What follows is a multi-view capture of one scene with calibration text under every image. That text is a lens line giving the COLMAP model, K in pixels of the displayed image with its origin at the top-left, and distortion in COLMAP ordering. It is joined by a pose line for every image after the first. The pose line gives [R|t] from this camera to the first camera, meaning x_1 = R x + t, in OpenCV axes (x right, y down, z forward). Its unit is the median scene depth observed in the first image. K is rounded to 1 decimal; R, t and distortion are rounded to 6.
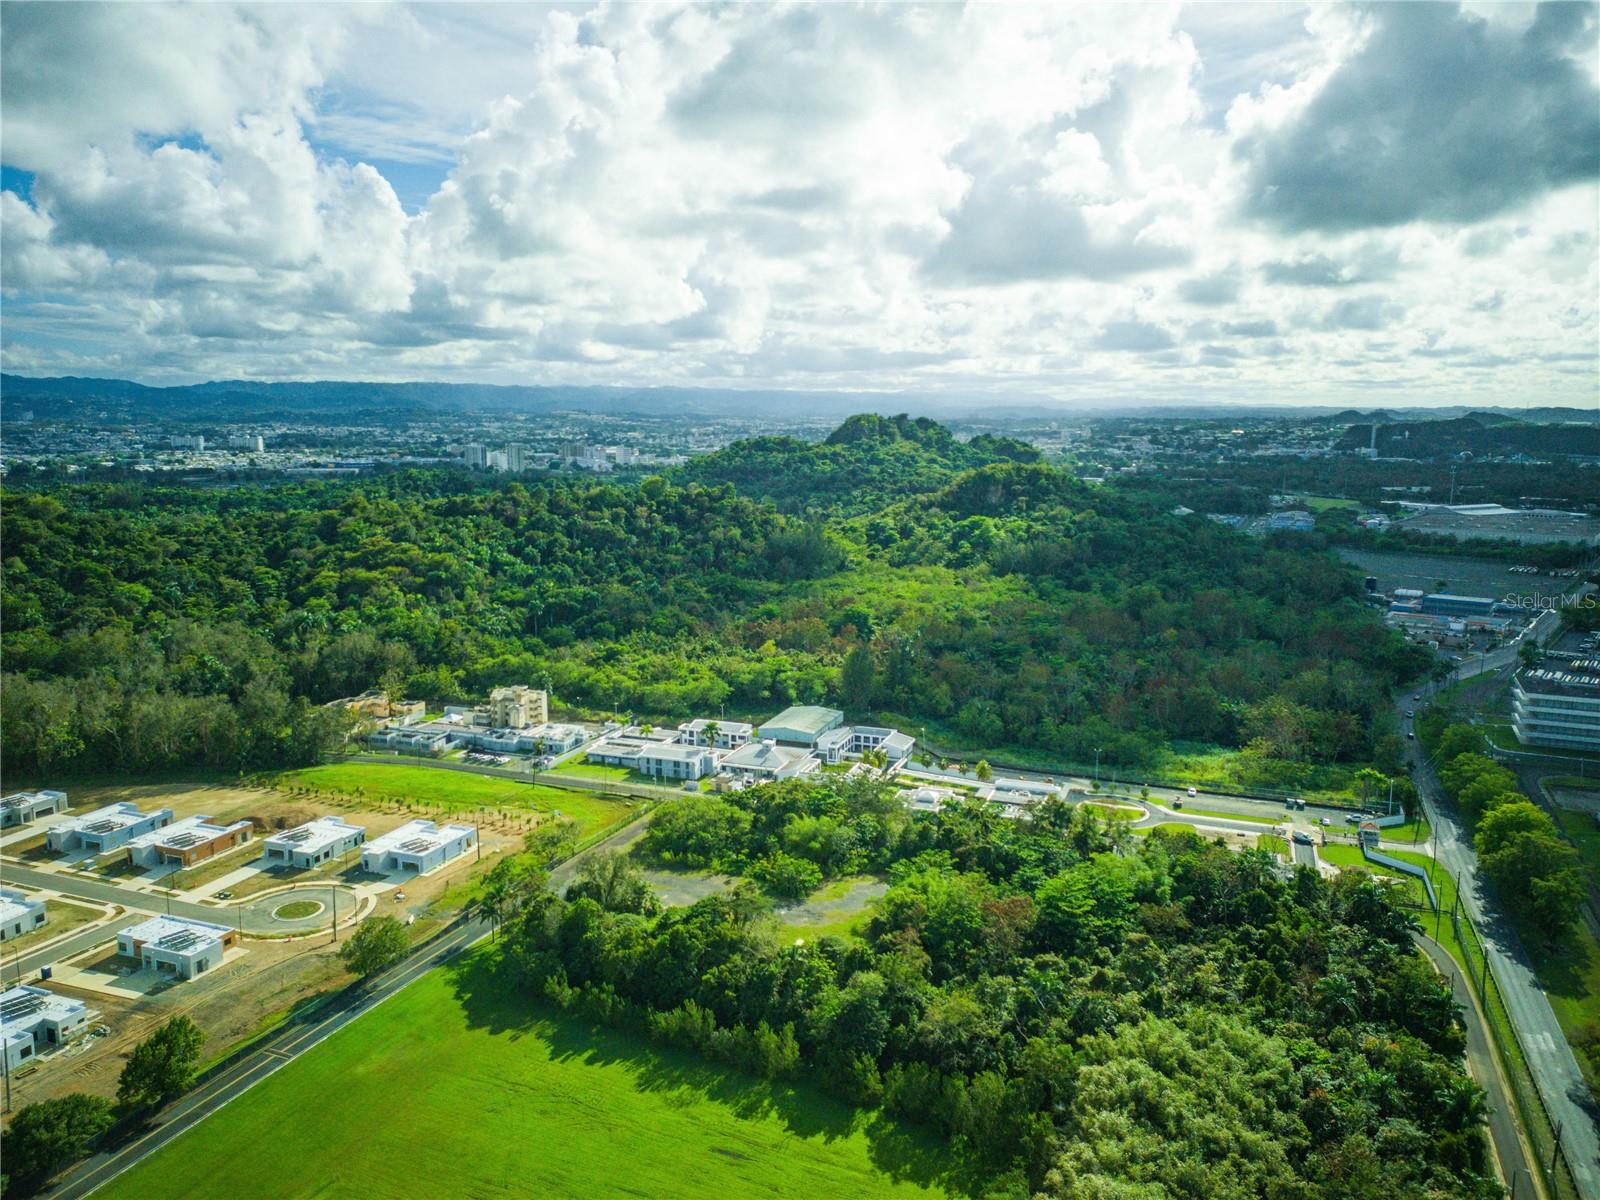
lens RADIAL K [[1221.2, 0, 794.8], [0, 1221.2, 618.5], [0, 0, 1]] dist [0.061096, -0.026266]
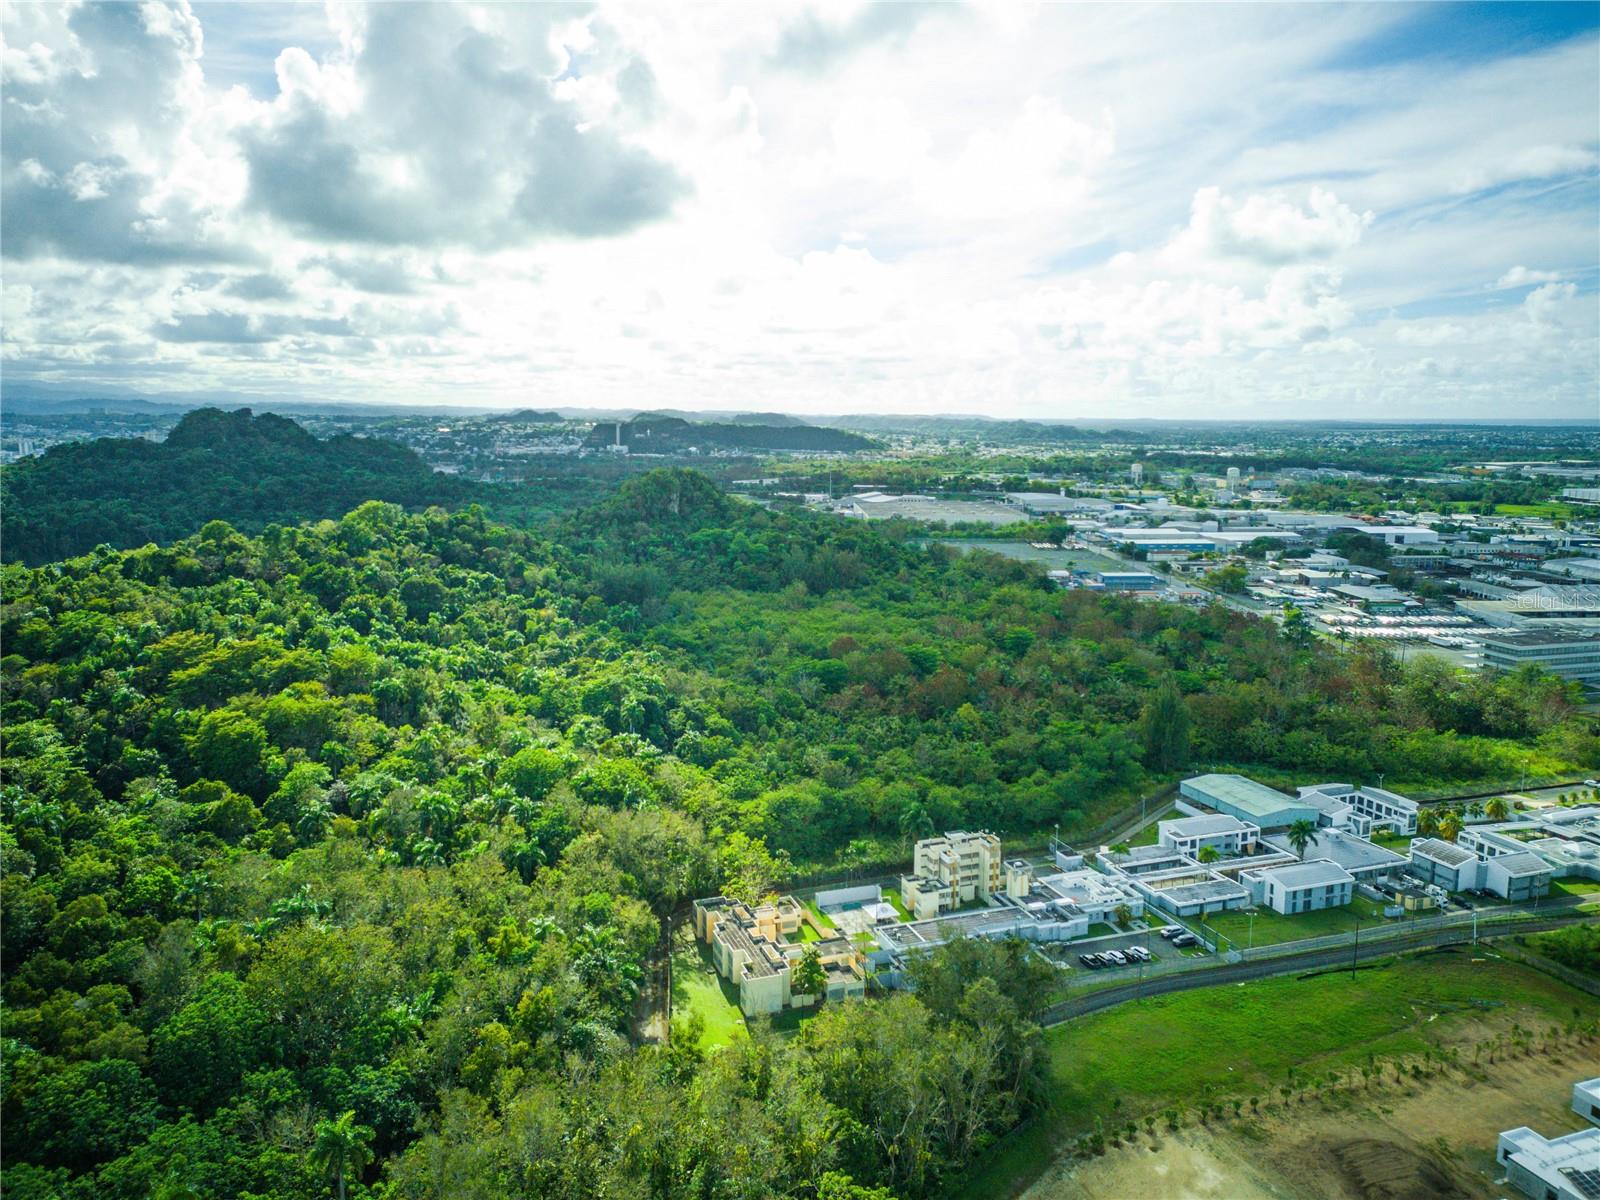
lens RADIAL K [[1221.2, 0, 789.1], [0, 1221.2, 597.5], [0, 0, 1]] dist [0.061096, -0.026266]
pose [[0.745767, -0.098757, 0.658847, -0.697214], [0.108677, 0.993739, 0.025941, -0.092160], [-0.657283, 0.052255, 0.751830, 0.568671]]
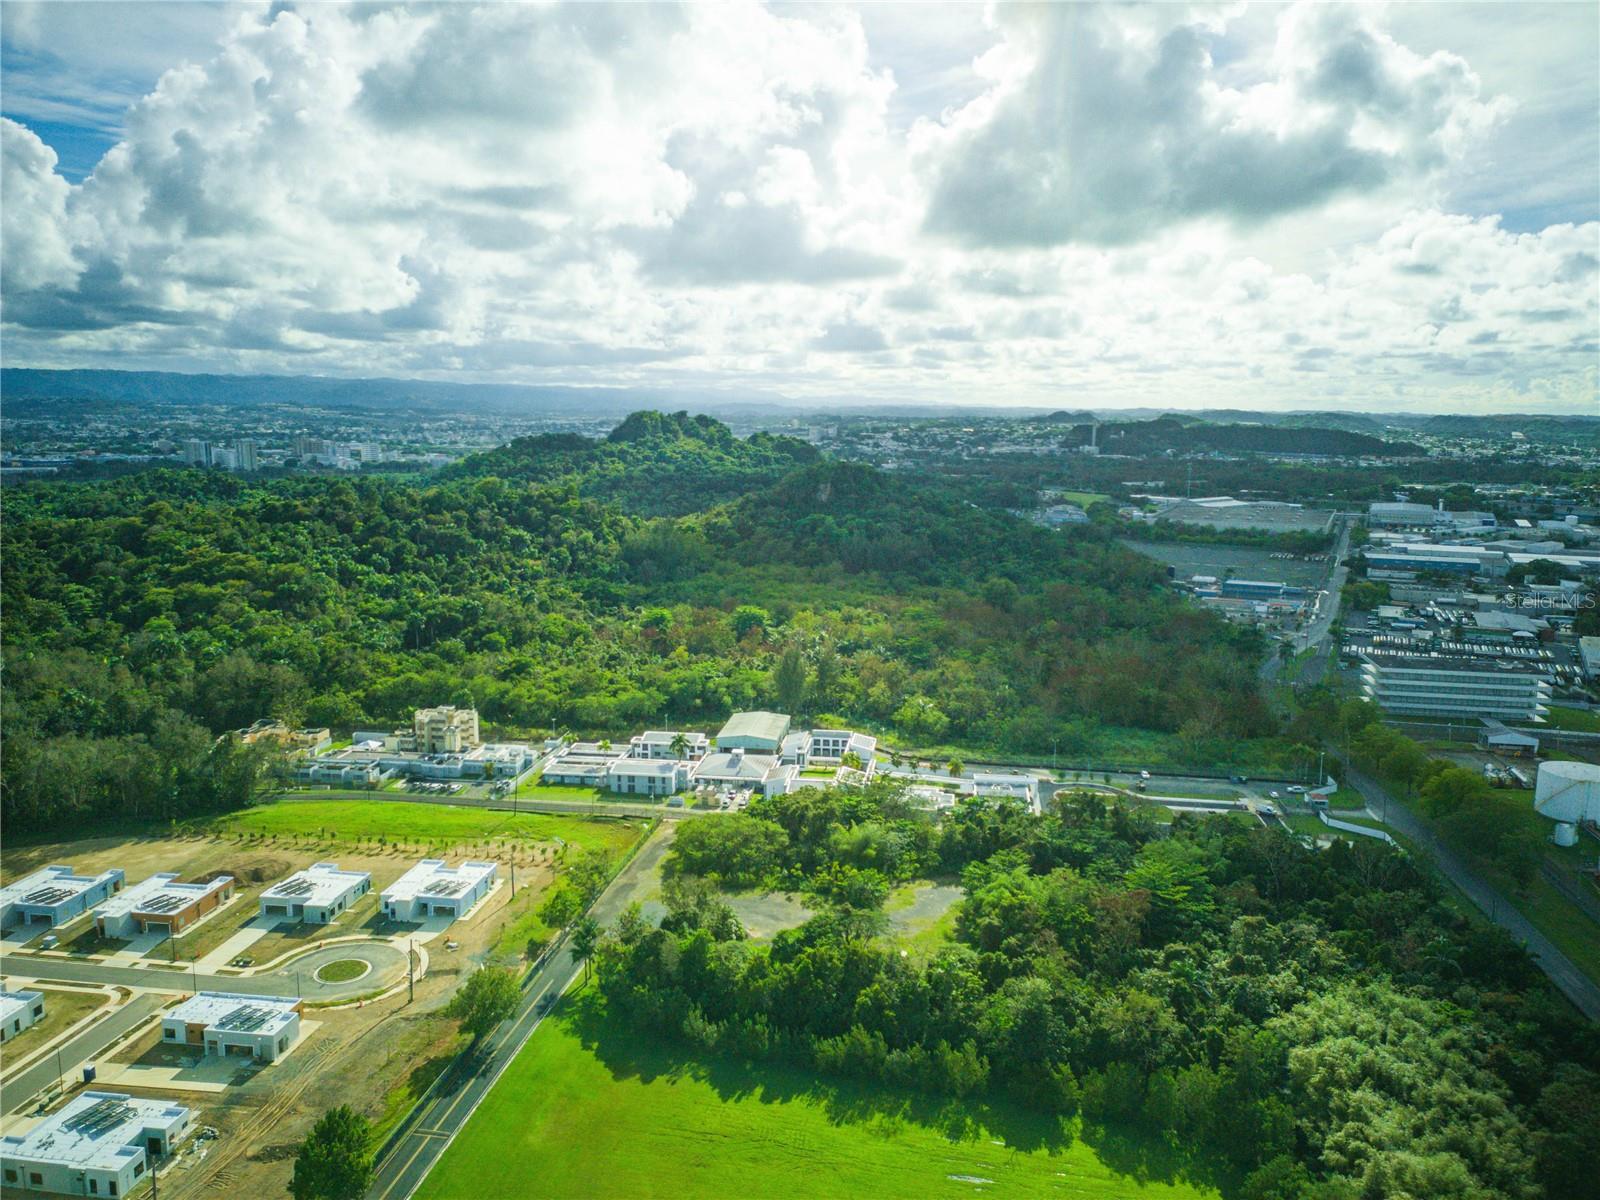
lens RADIAL K [[1221.2, 0, 803.3], [0, 1221.2, 575.7], [0, 0, 1]] dist [0.061096, -0.026266]
pose [[0.972685, -0.025105, 0.230767, -0.179881], [0.032085, 0.999133, -0.026544, -0.010857], [-0.229901, 0.033224, 0.972647, 0.024777]]
